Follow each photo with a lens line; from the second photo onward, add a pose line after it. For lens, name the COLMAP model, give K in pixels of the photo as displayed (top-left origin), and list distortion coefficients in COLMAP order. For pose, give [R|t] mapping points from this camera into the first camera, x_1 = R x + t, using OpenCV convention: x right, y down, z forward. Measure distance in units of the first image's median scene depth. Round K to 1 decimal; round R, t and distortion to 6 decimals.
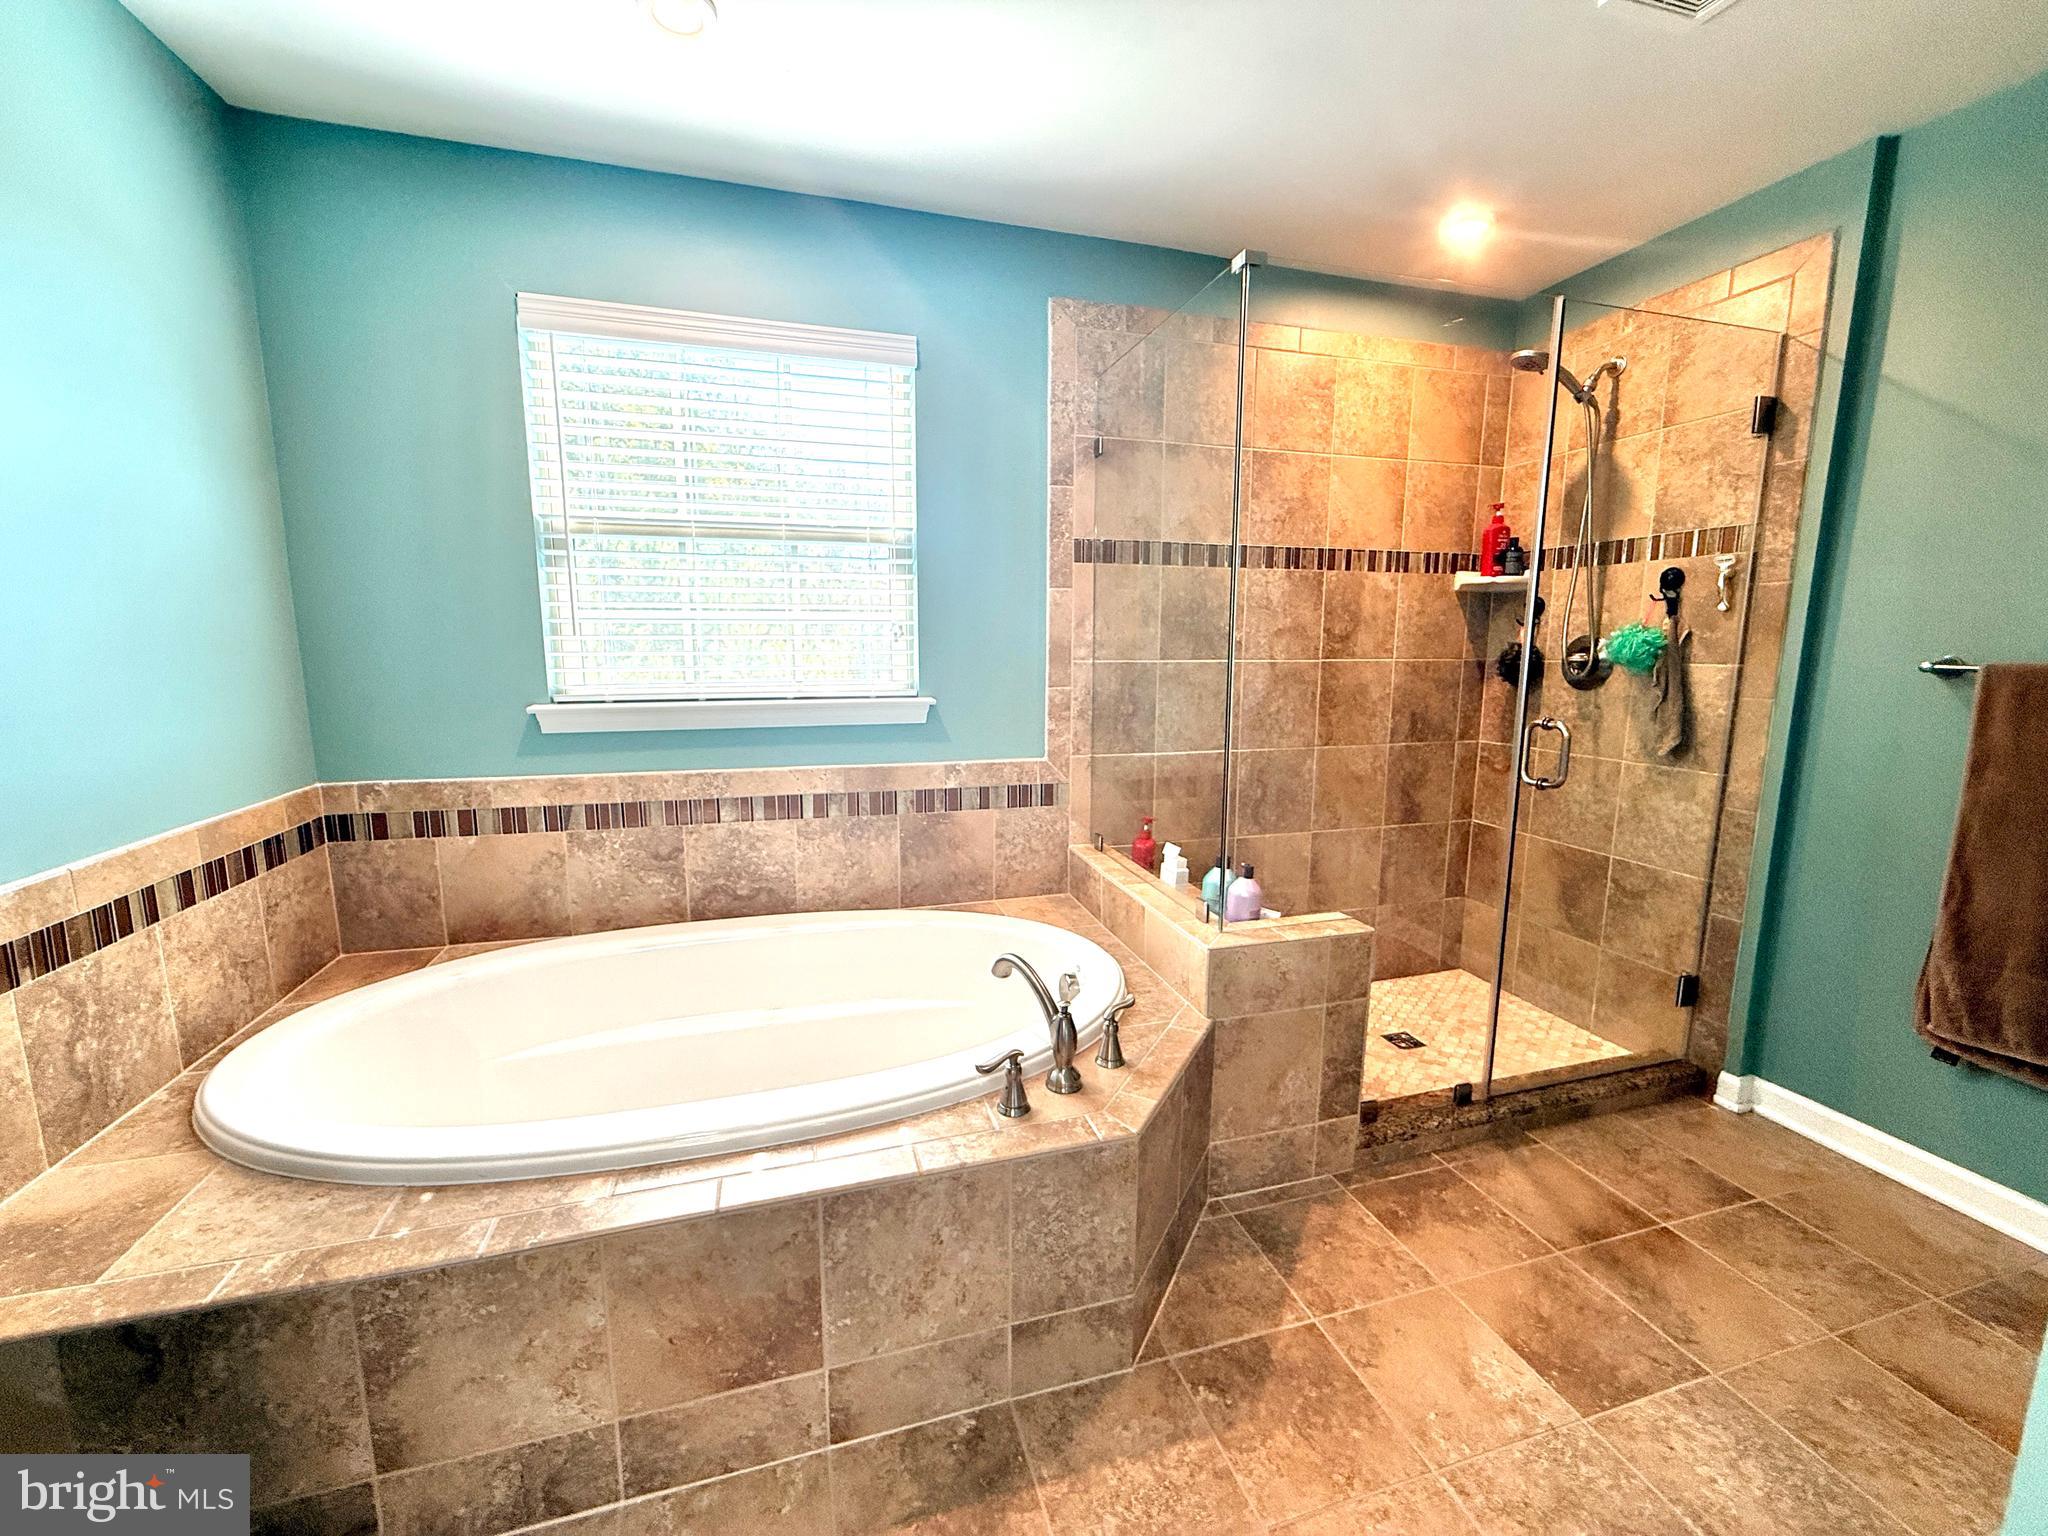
lens RADIAL K [[813.6, 0, 1019.1], [0, 813.6, 765.9], [0, 0, 1]] dist [0.000566, -0.000050]
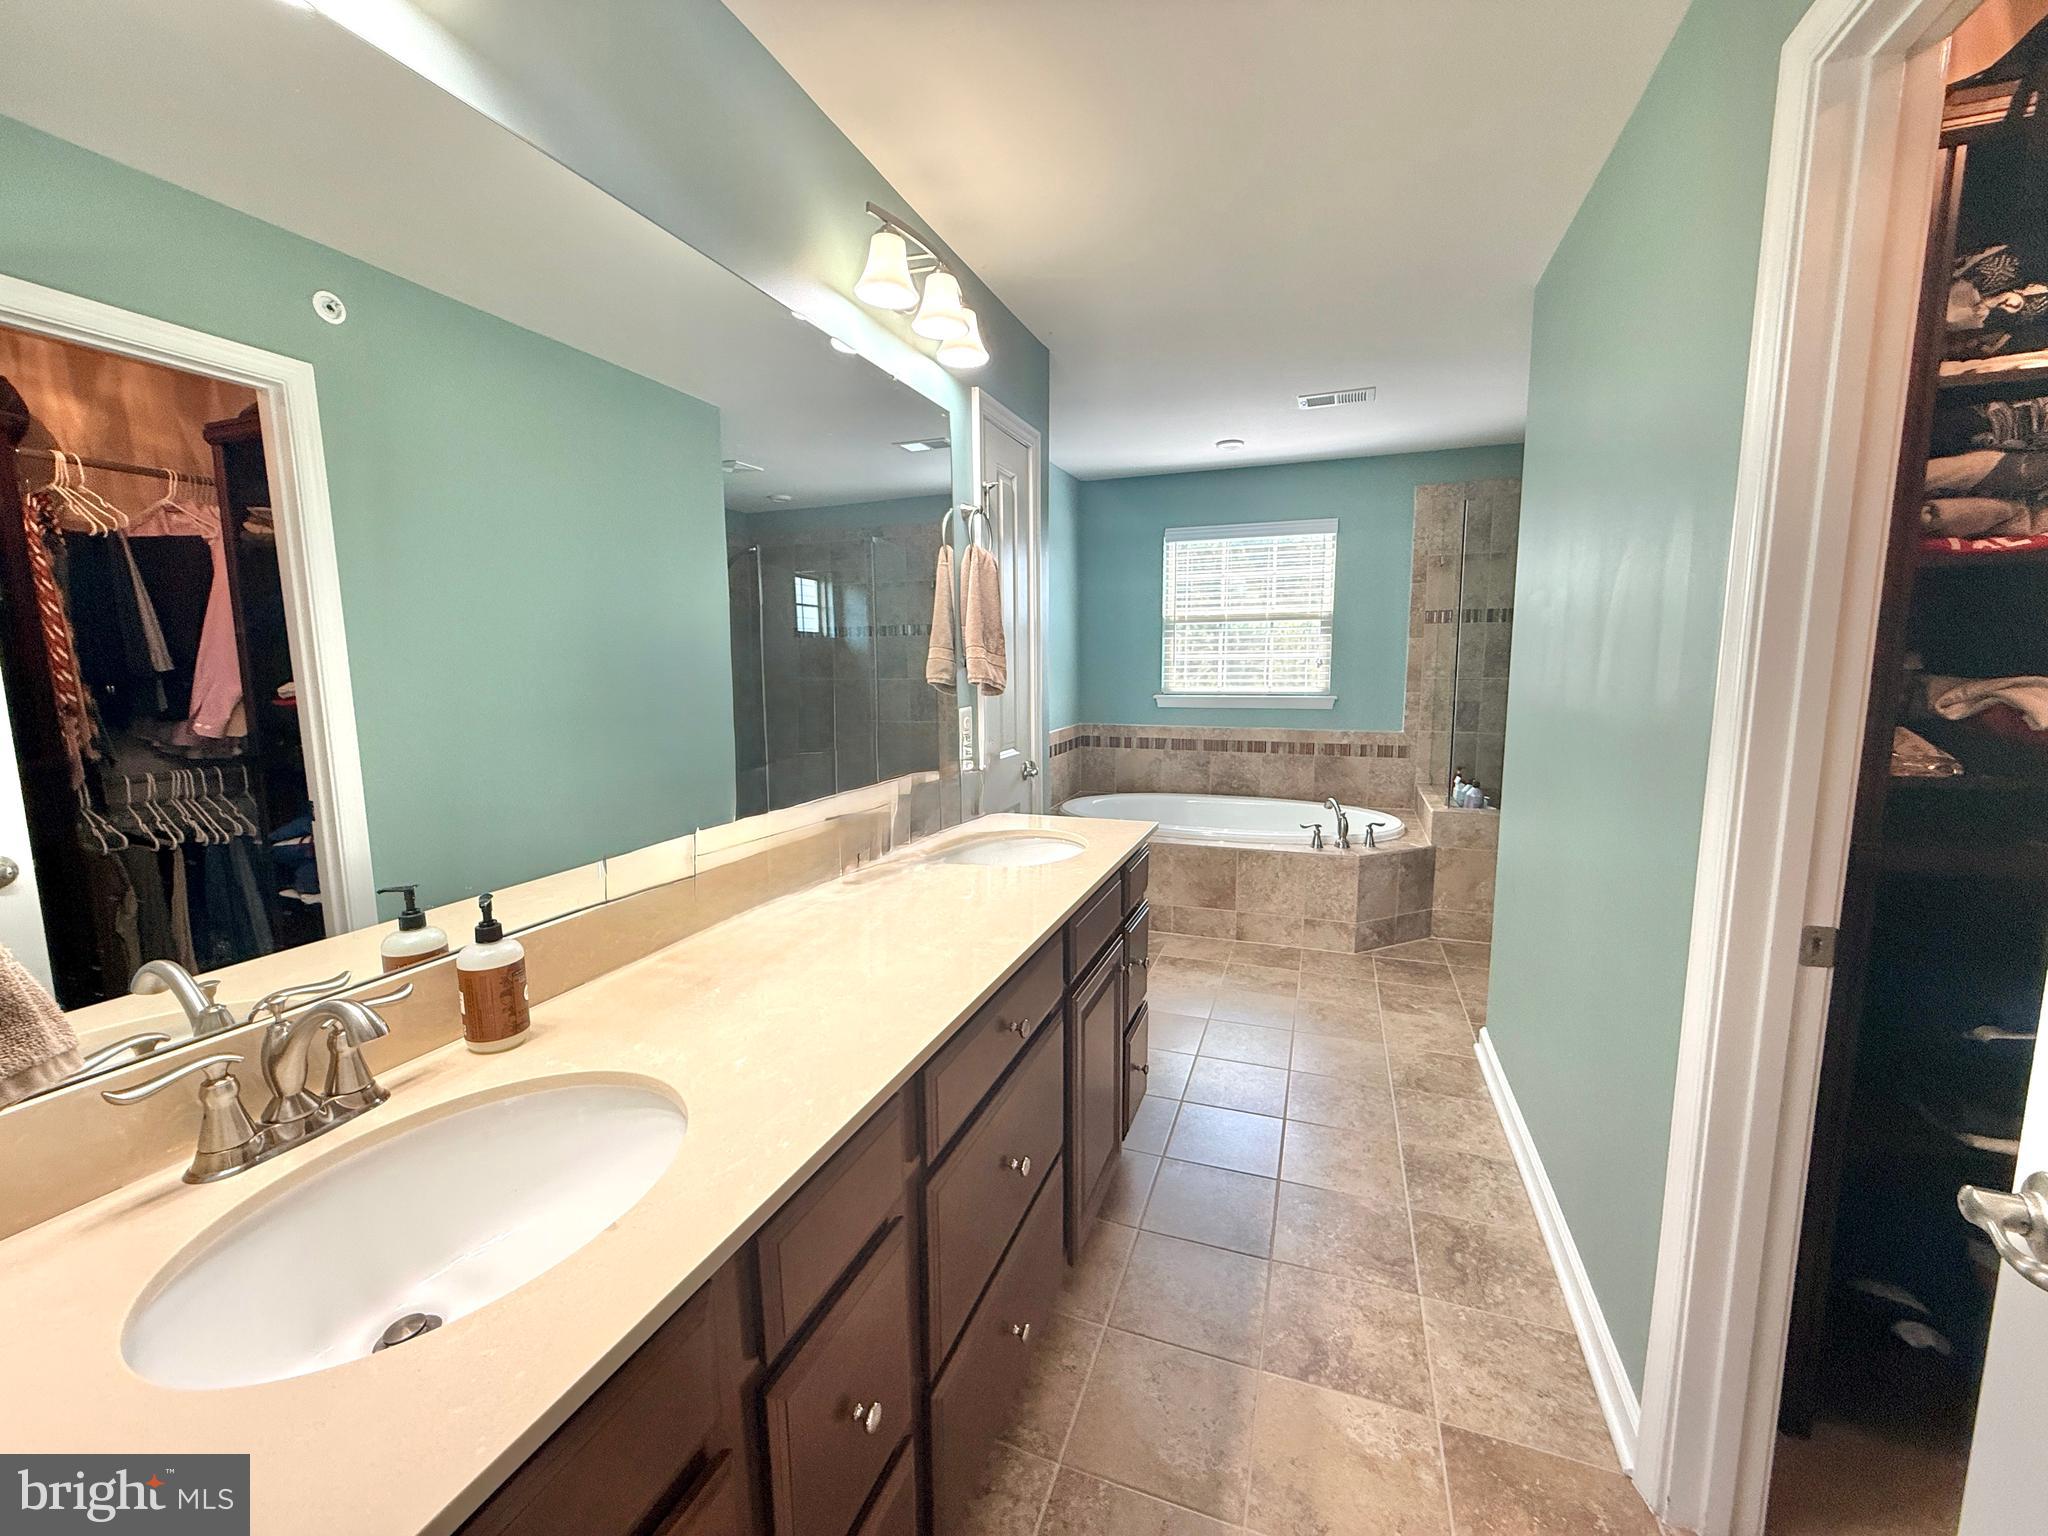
lens RADIAL K [[813.6, 0, 1024.5], [0, 813.6, 768.4], [0, 0, 1]] dist [0.000566, -0.000050]
pose [[0.799160, 0.070036, -0.597024, 0.504378], [-0.082996, 0.996533, 0.005805, 0.148814], [0.595361, 0.044911, 0.802202, -1.069813]]
